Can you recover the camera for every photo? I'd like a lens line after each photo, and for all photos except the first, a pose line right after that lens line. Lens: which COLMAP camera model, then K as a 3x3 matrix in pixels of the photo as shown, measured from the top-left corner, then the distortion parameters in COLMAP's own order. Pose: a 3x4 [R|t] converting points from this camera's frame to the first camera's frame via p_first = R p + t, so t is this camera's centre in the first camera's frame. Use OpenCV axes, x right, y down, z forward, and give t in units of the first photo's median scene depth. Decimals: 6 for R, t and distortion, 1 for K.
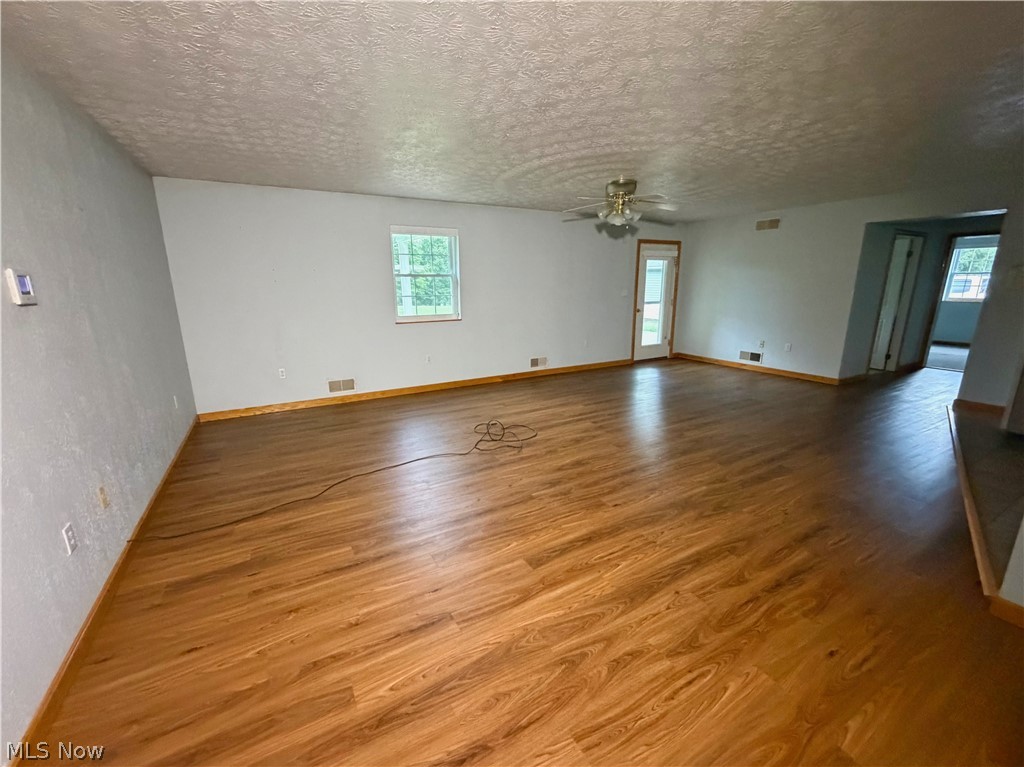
lens RADIAL K [[416.6, 0, 491.3], [0, 416.6, 389.2], [0, 0, 1]] dist [0.002577, -0.001378]
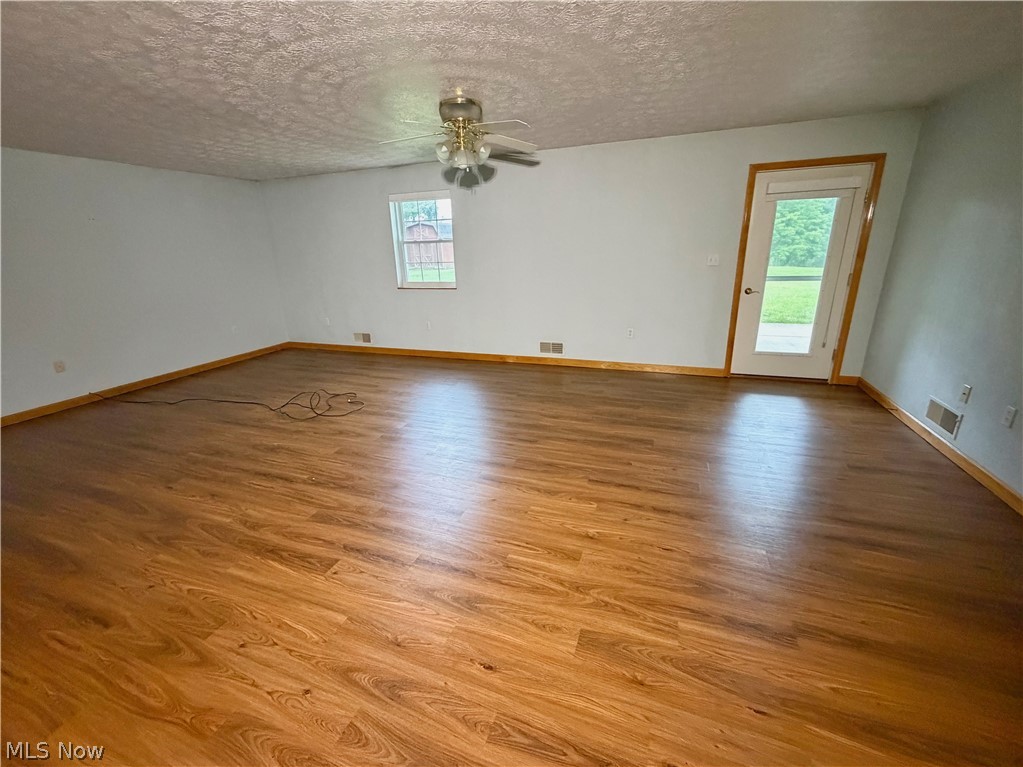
lens RADIAL K [[416.2, 0, 513.1], [0, 416.2, 379.8], [0, 0, 1]] dist [0.002577, -0.001378]
pose [[0.669597, 0.210264, -0.712341, 0.596588], [-0.166512, 0.977176, 0.131915, -0.091284], [0.723819, 0.030284, 0.689325, 0.370507]]
